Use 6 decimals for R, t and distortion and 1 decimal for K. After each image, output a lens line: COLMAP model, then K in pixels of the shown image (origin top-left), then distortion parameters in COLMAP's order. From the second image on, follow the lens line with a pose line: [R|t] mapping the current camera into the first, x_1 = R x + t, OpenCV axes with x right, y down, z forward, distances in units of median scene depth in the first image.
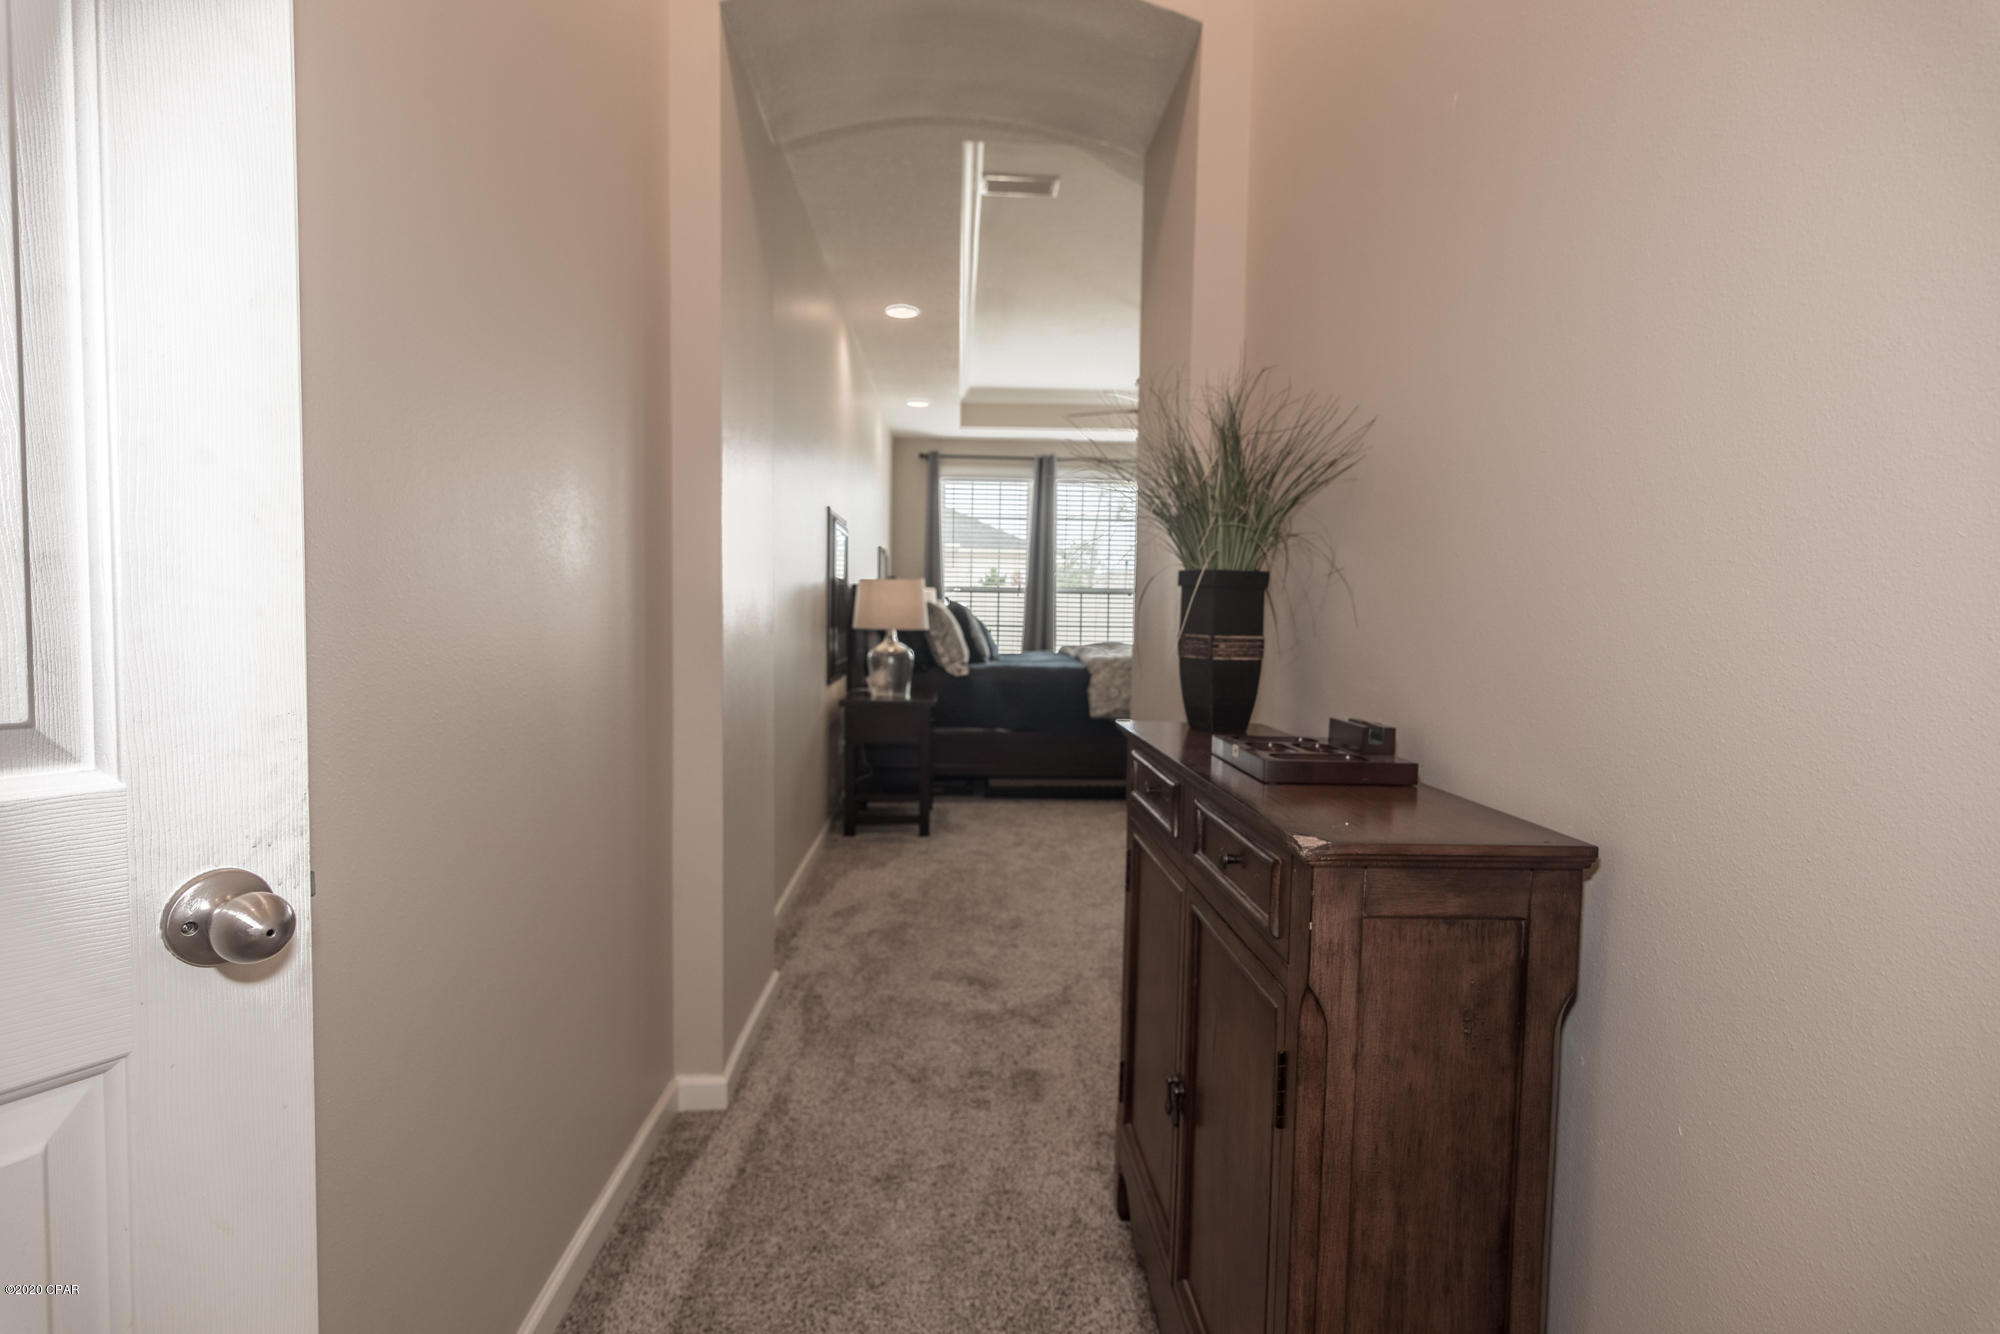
lens RADIAL K [[968.6, 0, 995.7], [0, 968.6, 662.3], [0, 0, 1]] dist [0.005194, -0.002352]
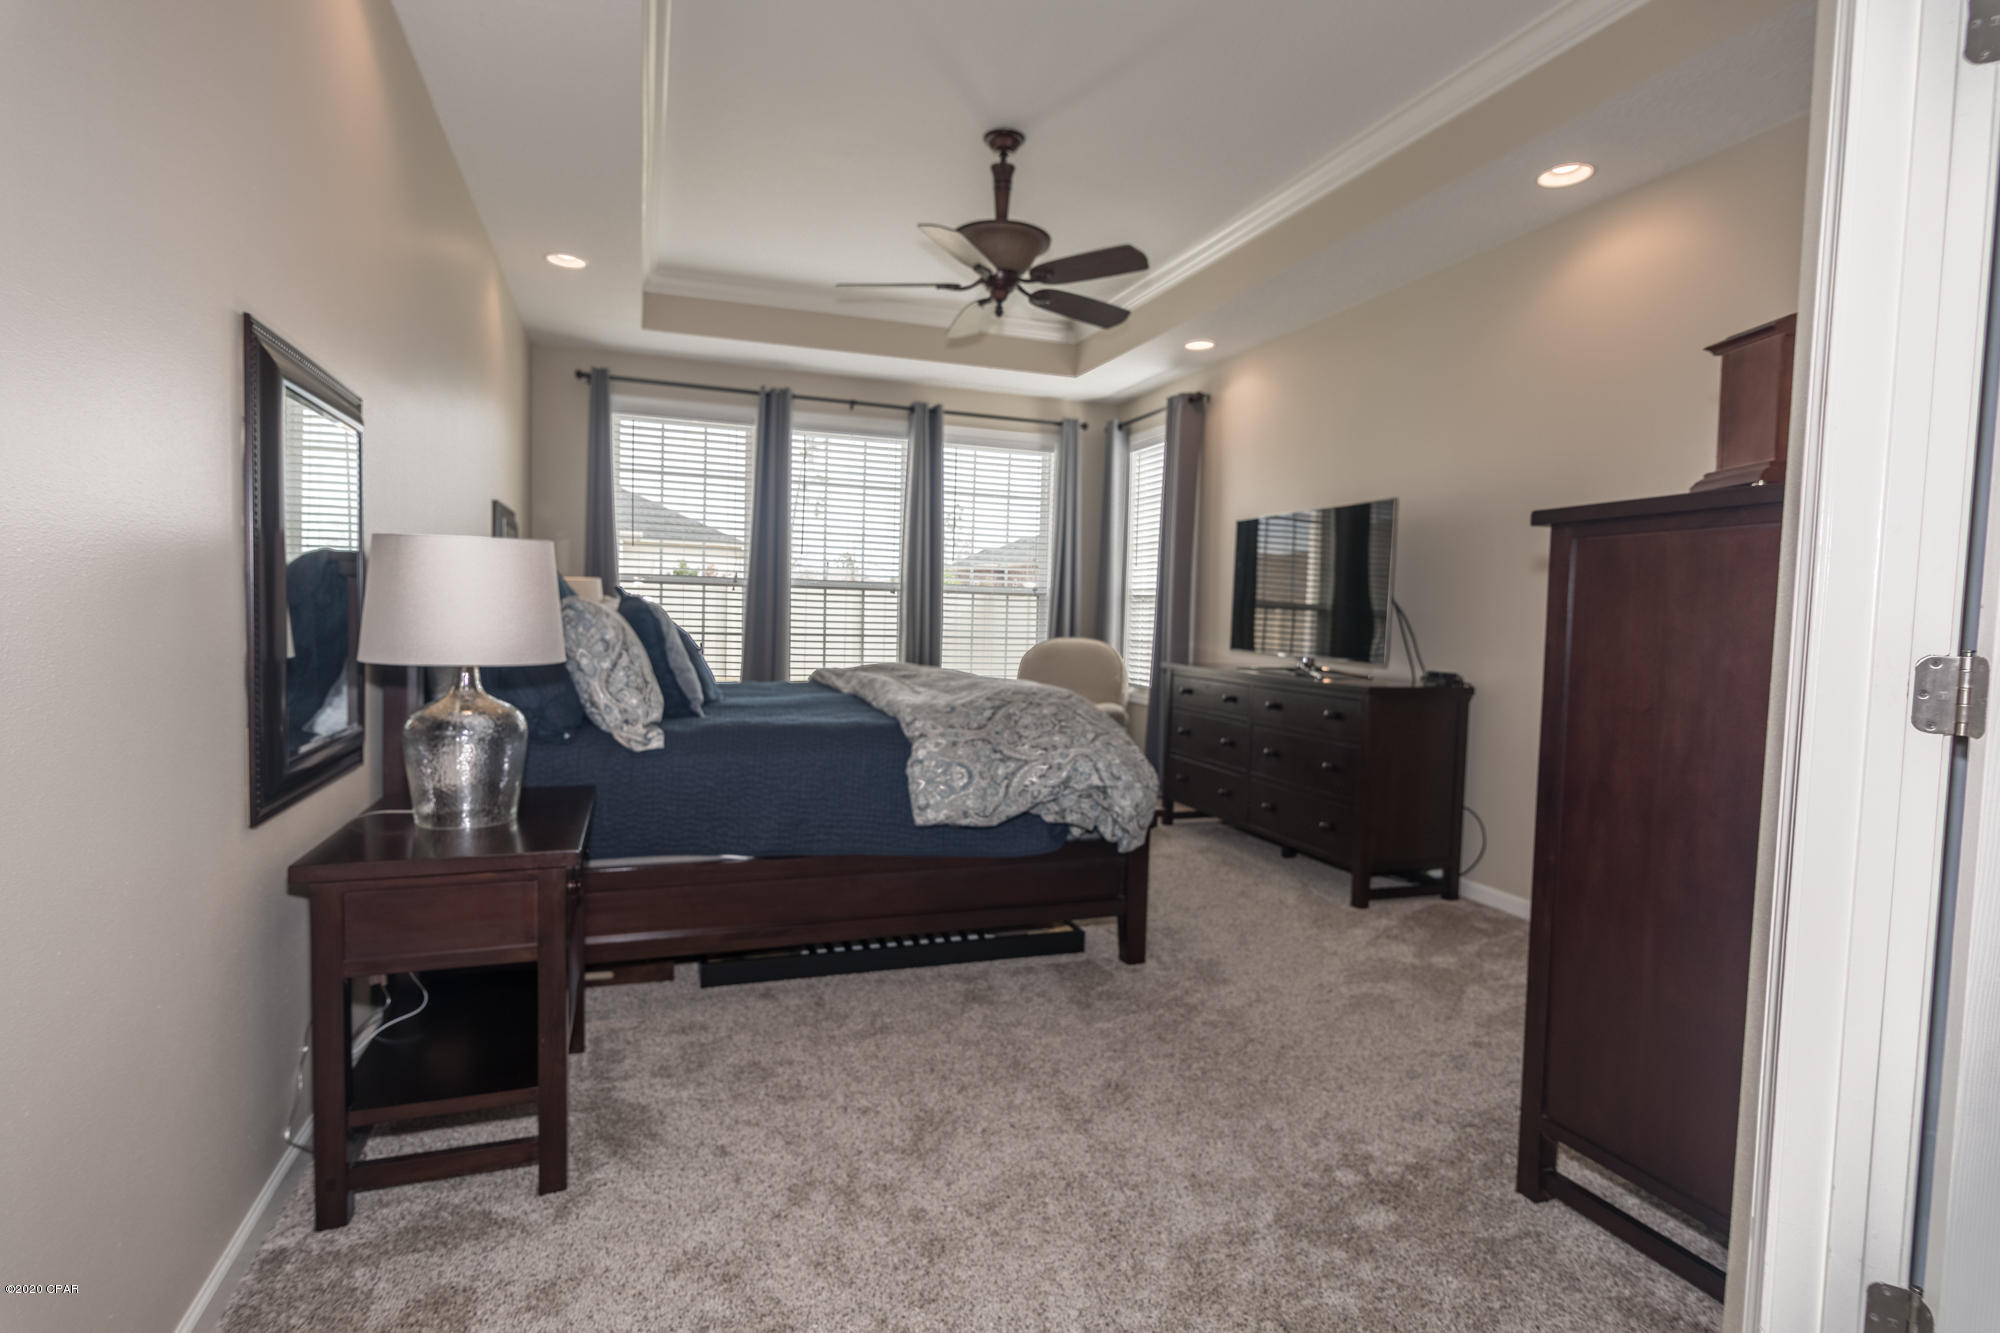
lens RADIAL K [[968.6, 0, 1045.1], [0, 968.6, 665.5], [0, 0, 1]] dist [0.005194, -0.002352]
pose [[0.937572, -0.005431, 0.347749, -0.010748], [0.003204, 0.999971, 0.006978, -0.019191], [-0.347776, -0.005428, 0.937562, 0.283374]]
